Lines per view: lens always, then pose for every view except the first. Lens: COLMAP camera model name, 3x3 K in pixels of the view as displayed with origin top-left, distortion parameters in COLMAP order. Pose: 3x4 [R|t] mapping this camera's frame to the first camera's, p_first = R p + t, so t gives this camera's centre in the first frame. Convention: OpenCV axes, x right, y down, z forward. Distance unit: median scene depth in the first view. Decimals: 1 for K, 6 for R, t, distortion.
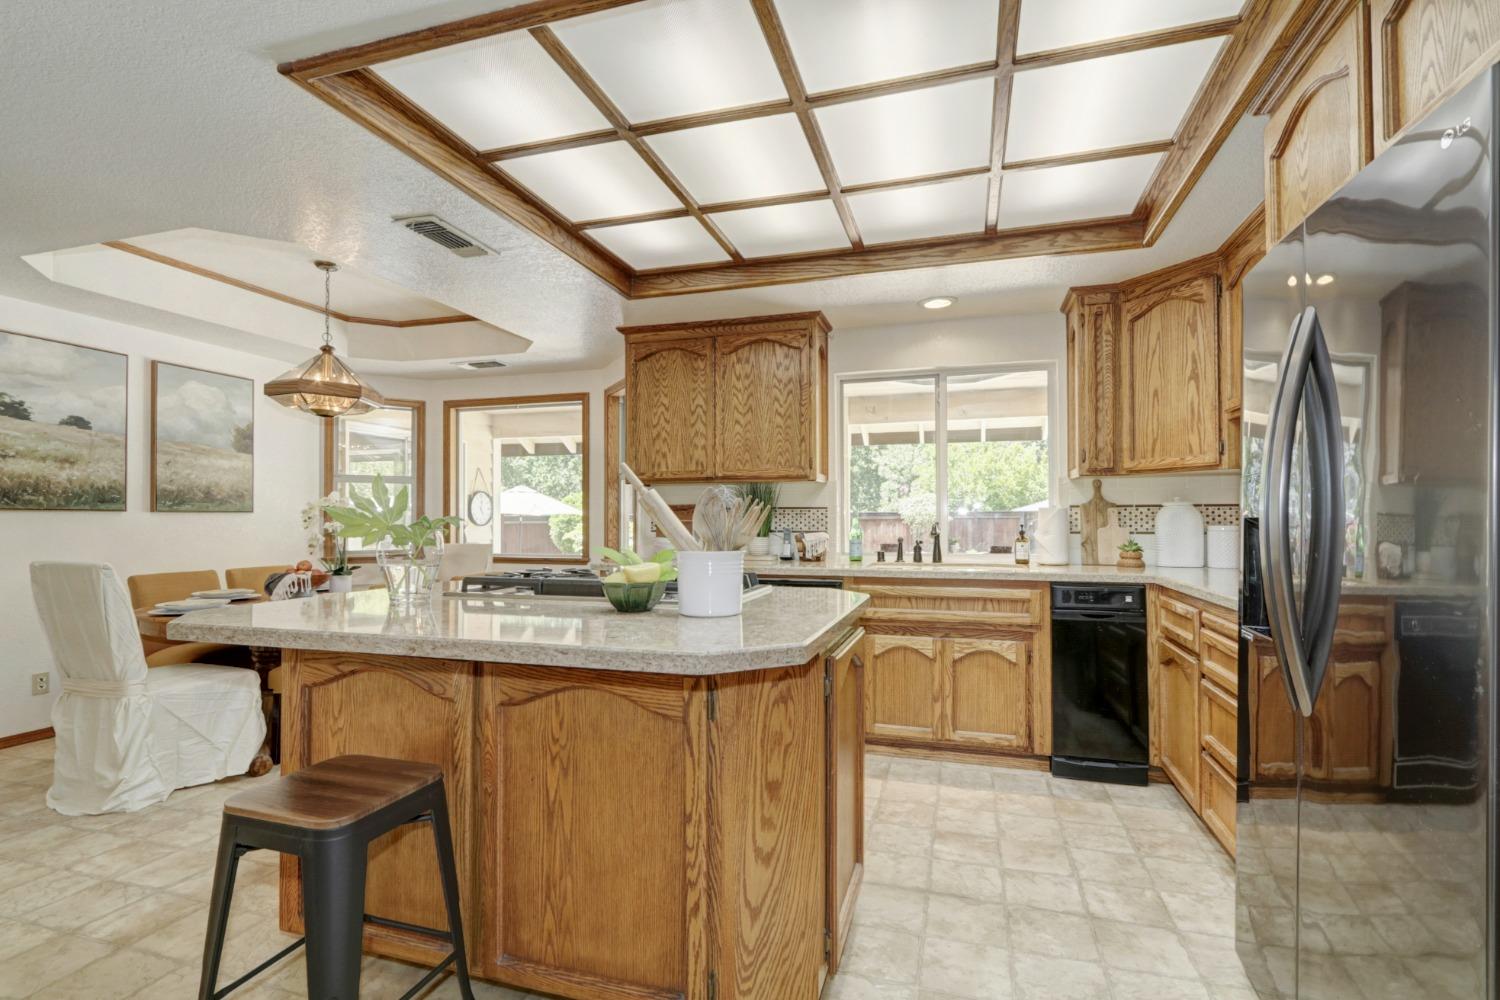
lens RADIAL K [[697.4, 0, 750.9], [0, 697.4, 509.9], [0, 0, 1]] dist [0.001193, -0.000965]
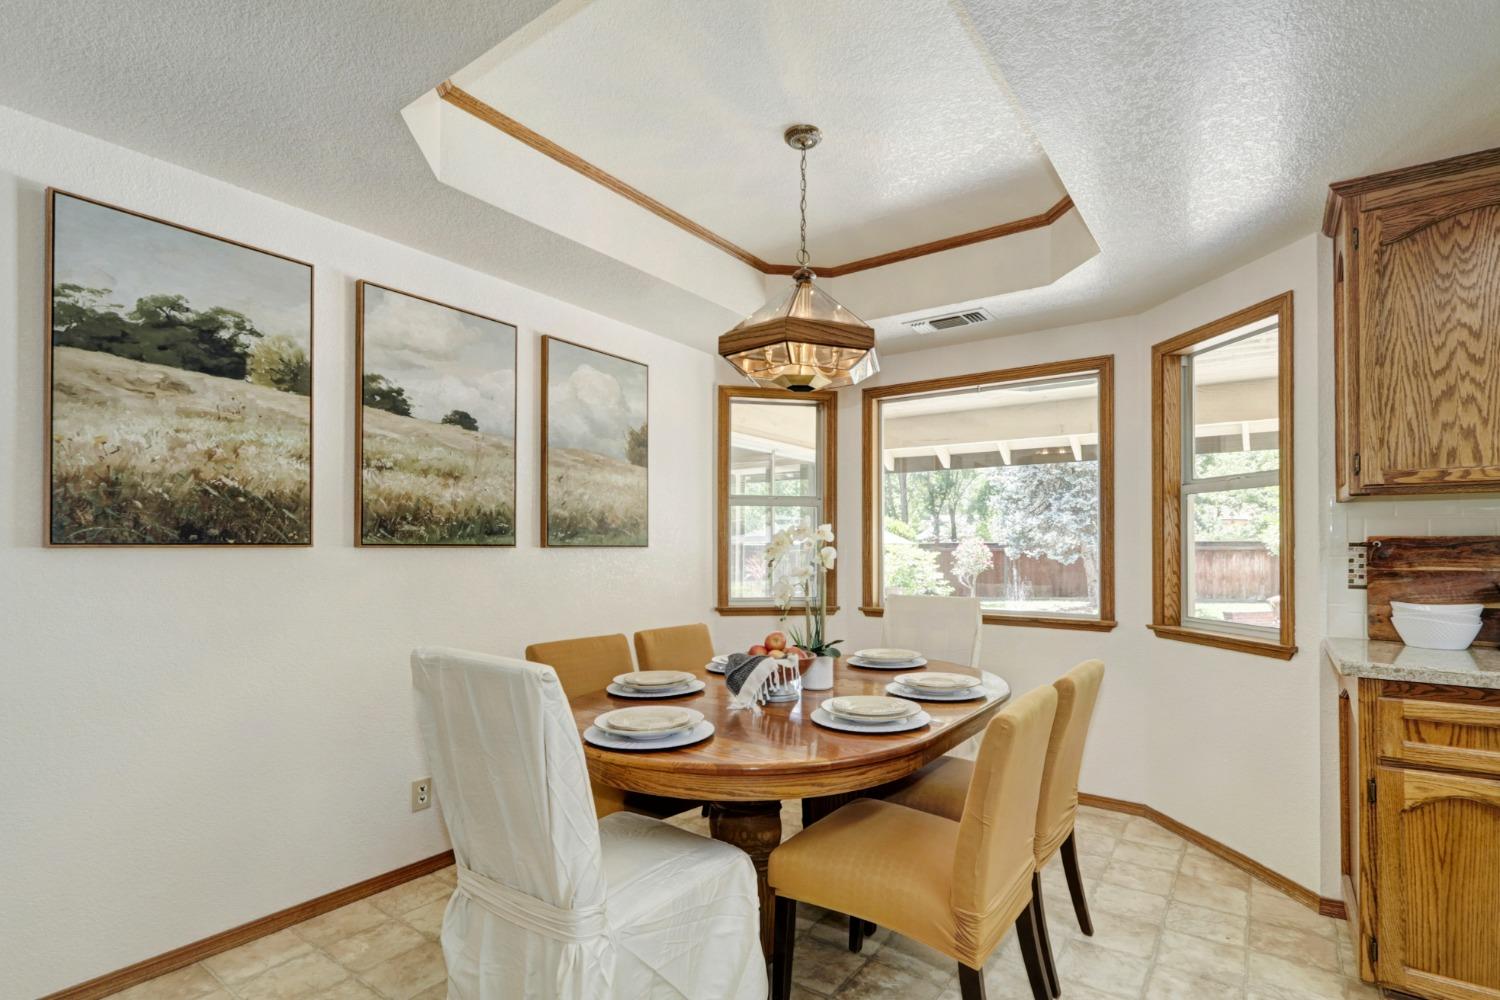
lens RADIAL K [[704.1, 0, 771.8], [0, 704.1, 538.3], [0, 0, 1]] dist [-0.001454, -0.001071]
pose [[0.950179, 0.000222, -0.311704, -0.450685], [0.000091, 1.000000, 0.000992, -0.007743], [0.311704, -0.000971, 0.950179, 0.425942]]
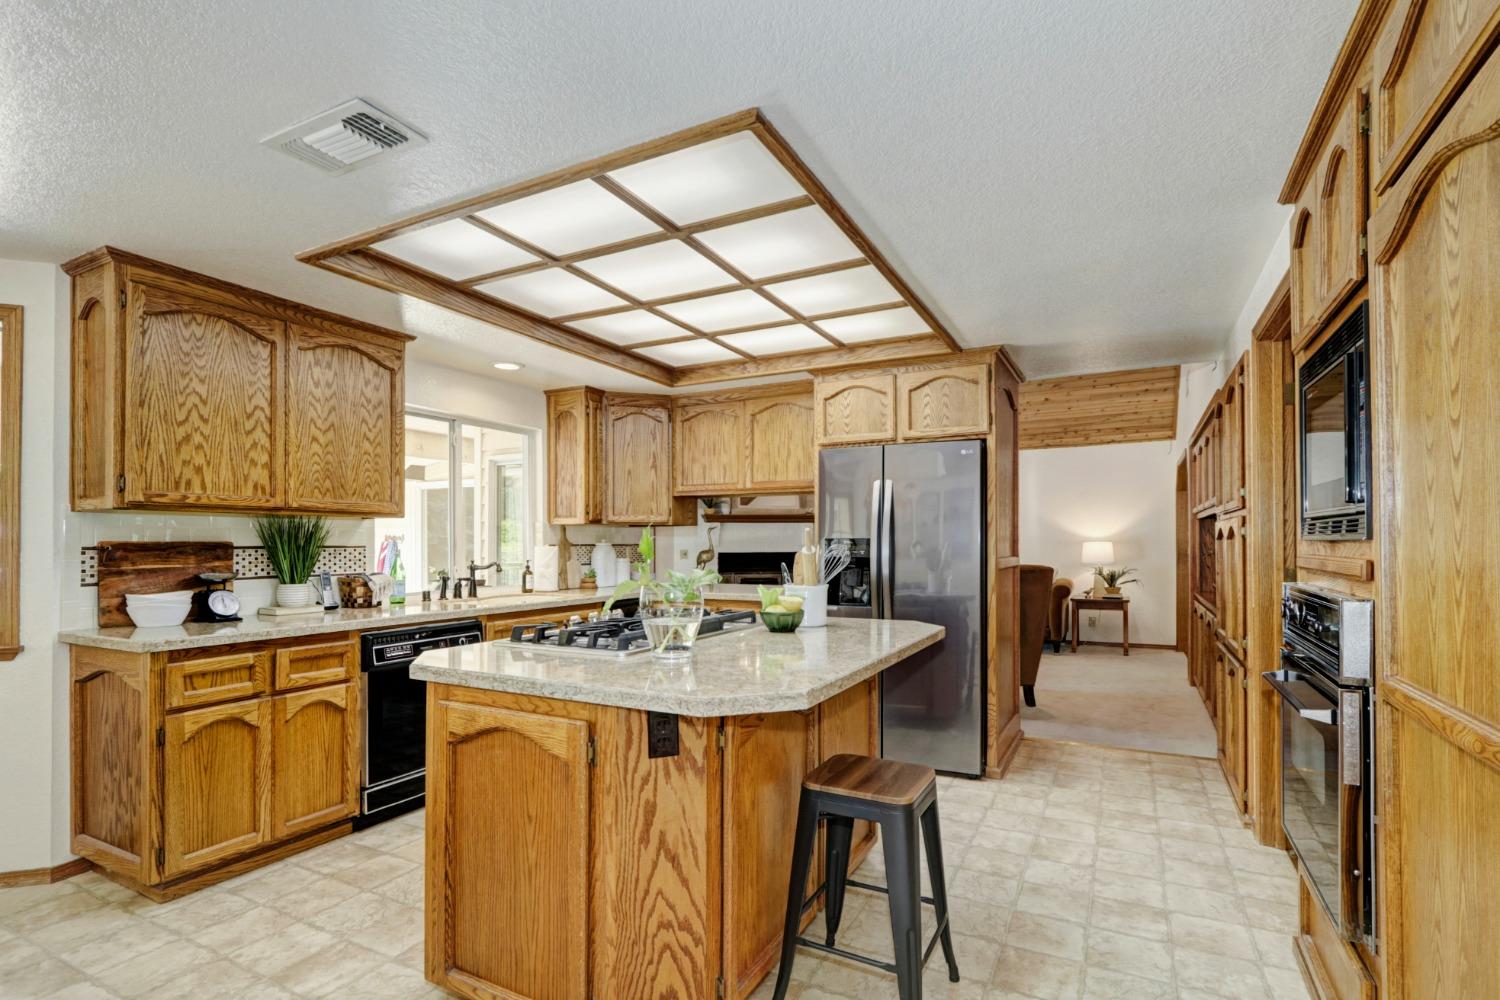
lens RADIAL K [[709.1, 0, 764.0], [0, 709.1, 536.0], [0, 0, 1]] dist [0.001812, 0.000128]
pose [[0.178266, 0.010018, 0.983931, -0.741457], [-0.012282, 0.999893, -0.007956, -0.016705], [-0.983906, -0.010667, 0.178370, 0.364418]]
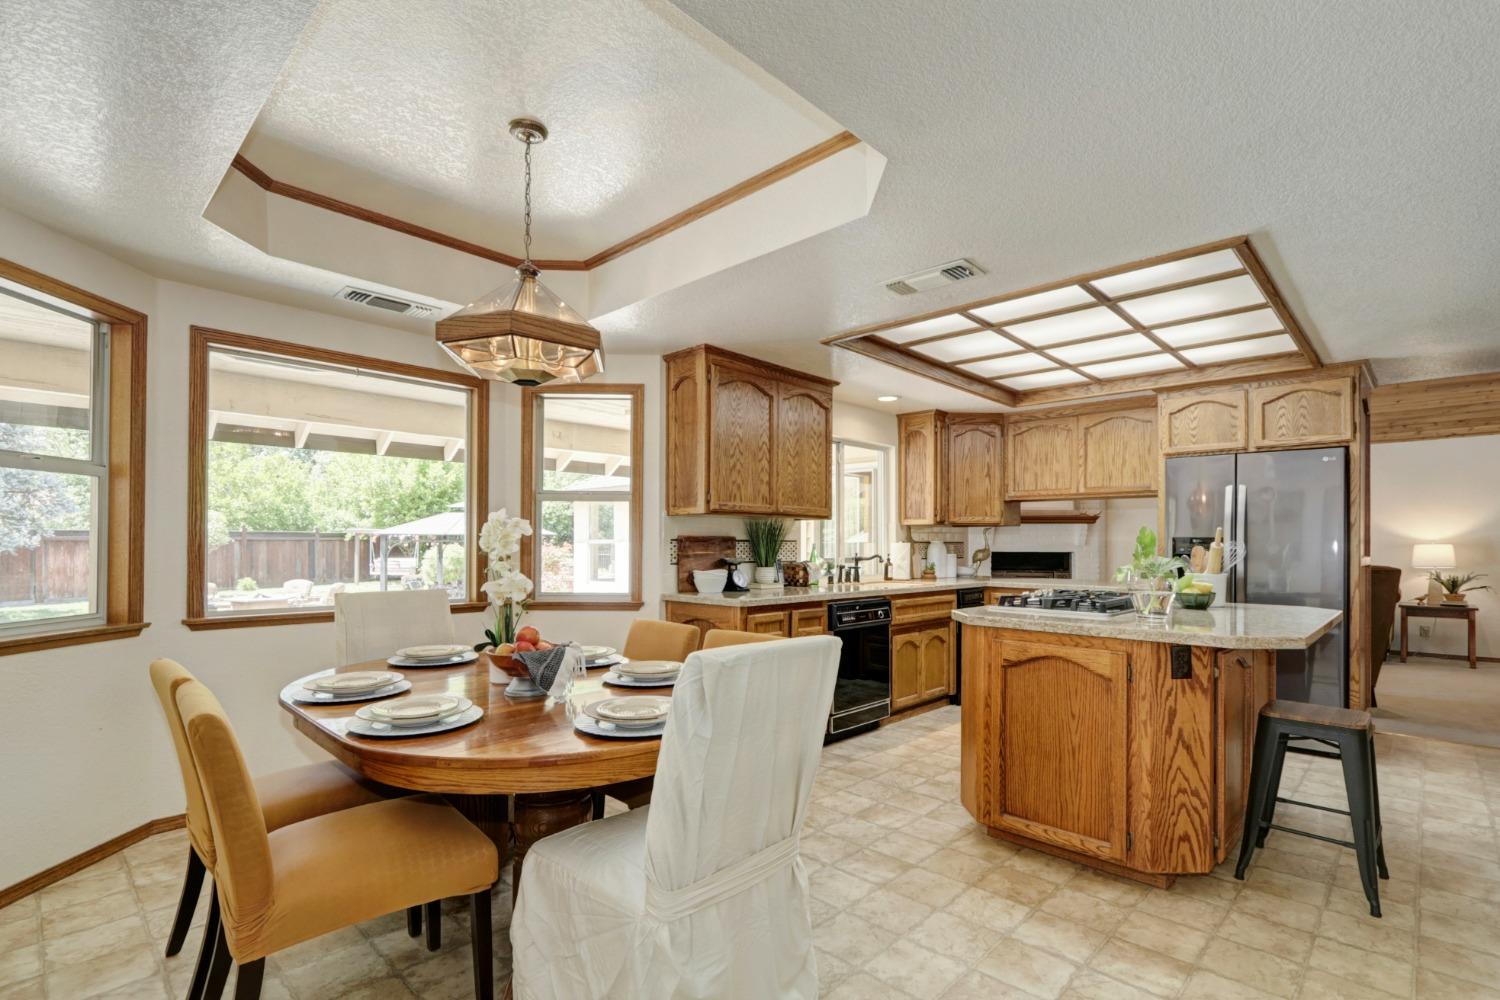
lens RADIAL K [[713.3, 0, 755.1], [0, 713.3, 537.7], [0, 0, 1]] dist [-0.000310, -0.001087]
pose [[0.448747, 0.011350, 0.893587, -1.081645], [-0.020016, 0.999796, -0.002647, -0.004490], [-0.893435, -0.016699, 0.448882, 0.556159]]
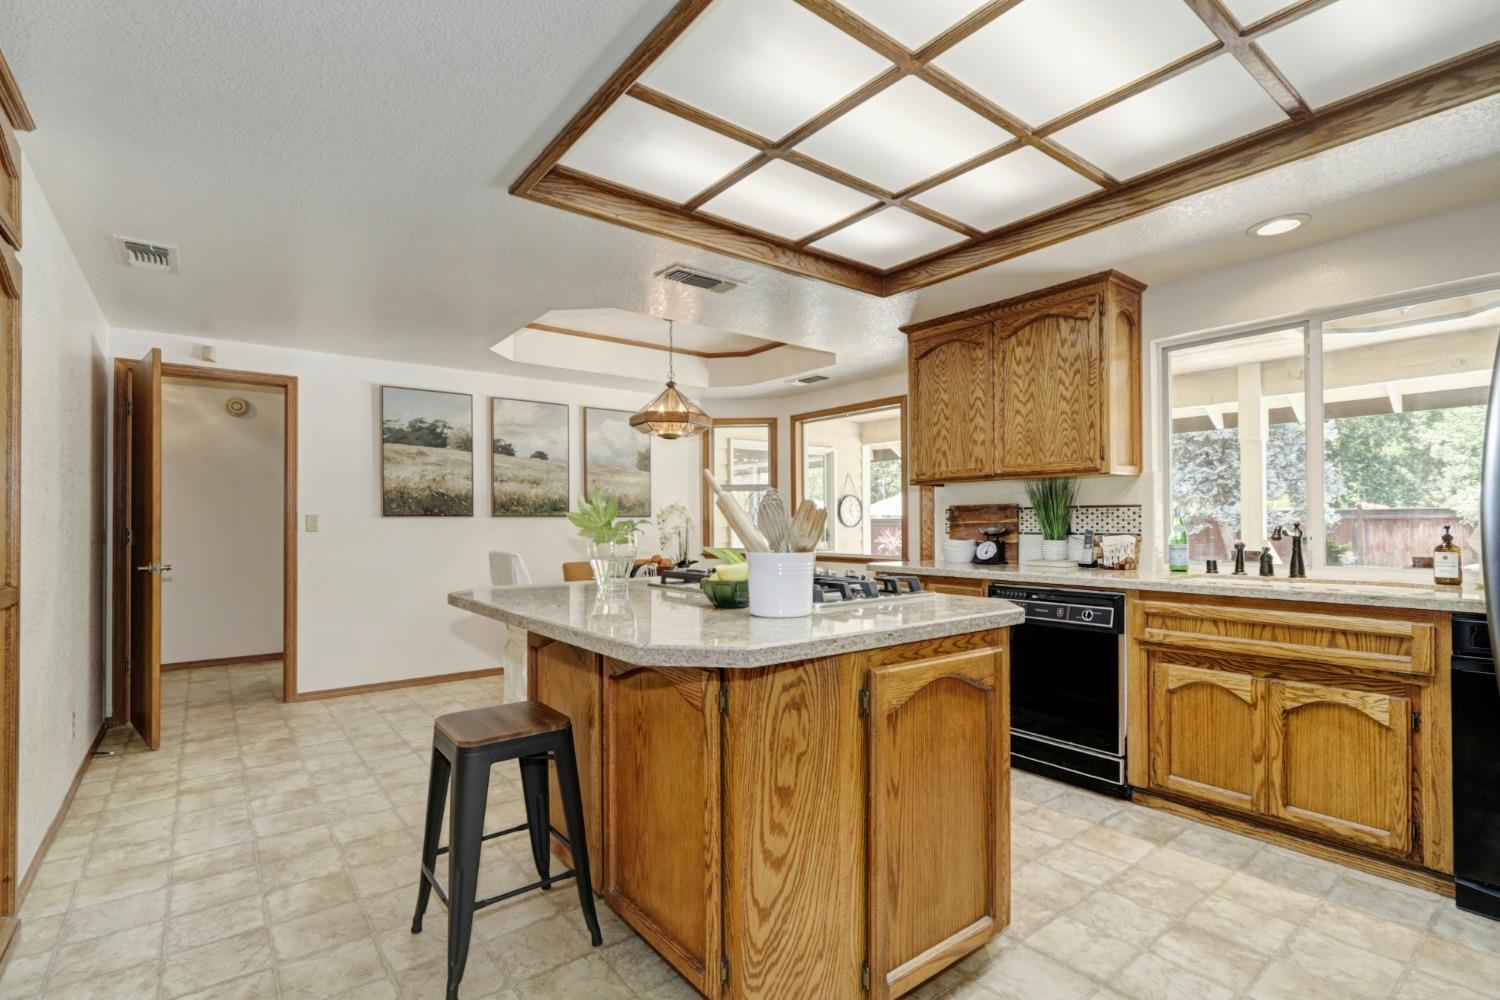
lens RADIAL K [[696.3, 0, 752.5], [0, 696.3, 517.1], [0, 0, 1]] dist [-0.000258, -0.001246]
pose [[0.819546, -0.007962, -0.572958, 0.219807], [0.012560, 0.999913, 0.004069, 0.001515], [0.572876, -0.010531, 0.819575, 0.068479]]
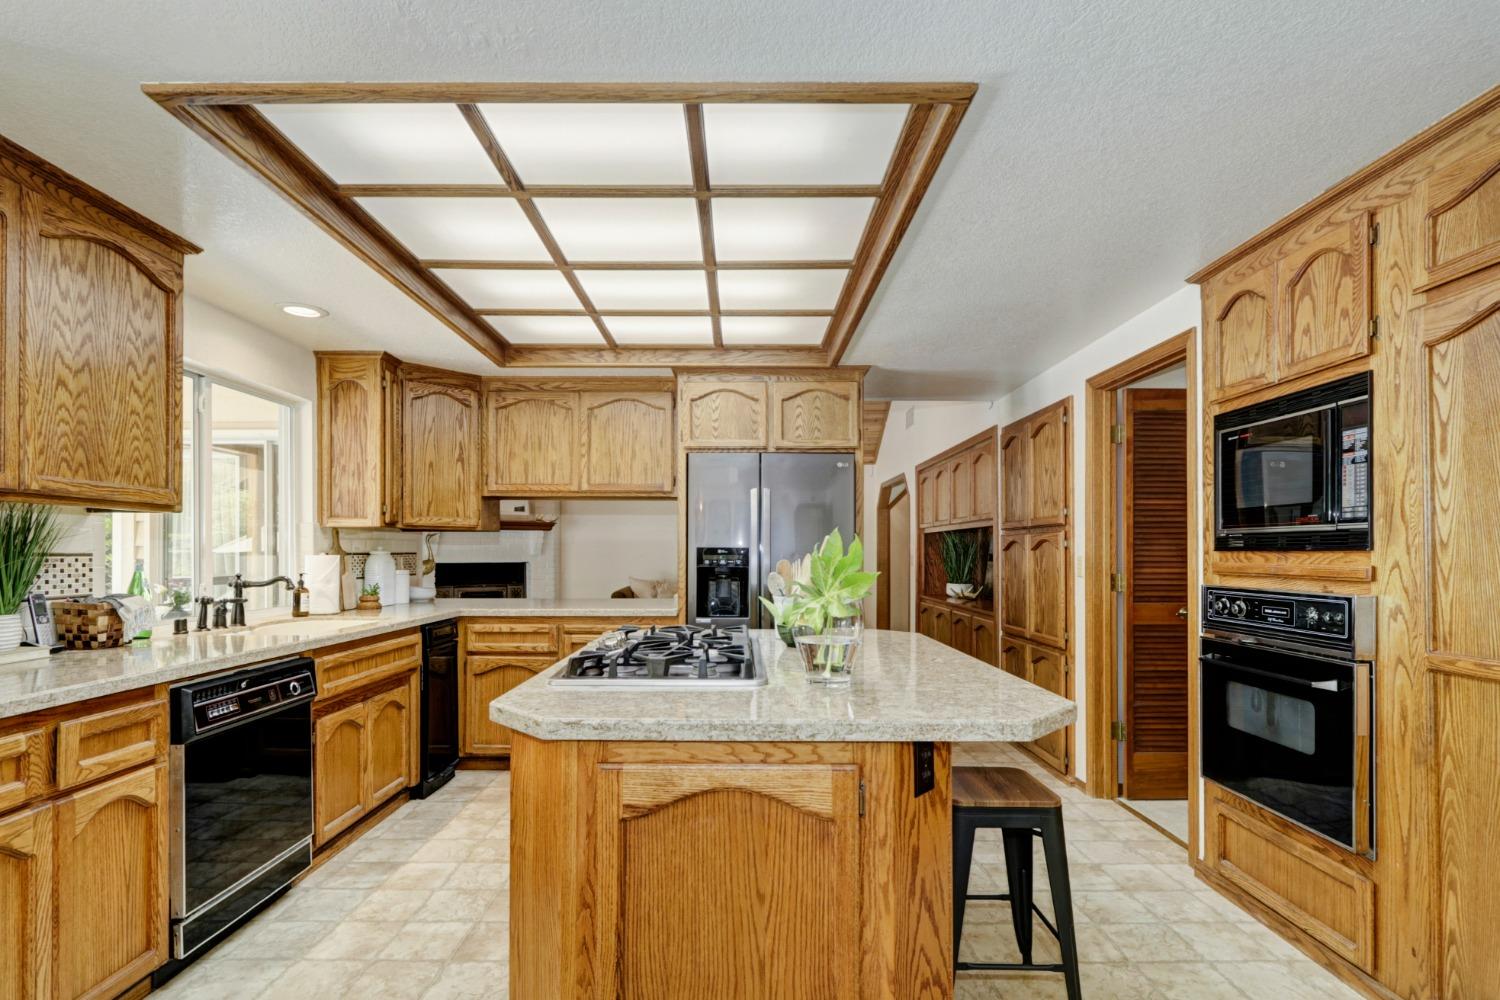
lens RADIAL K [[714.8, 0, 739.5], [0, 714.8, 548.7], [0, 0, 1]] dist [0.001545, -0.001560]
pose [[-0.290348, 0.006577, 0.956898, -0.664419], [-0.014940, 0.999823, -0.011405, -0.009897], [-0.956804, -0.017608, -0.290199, 0.704591]]
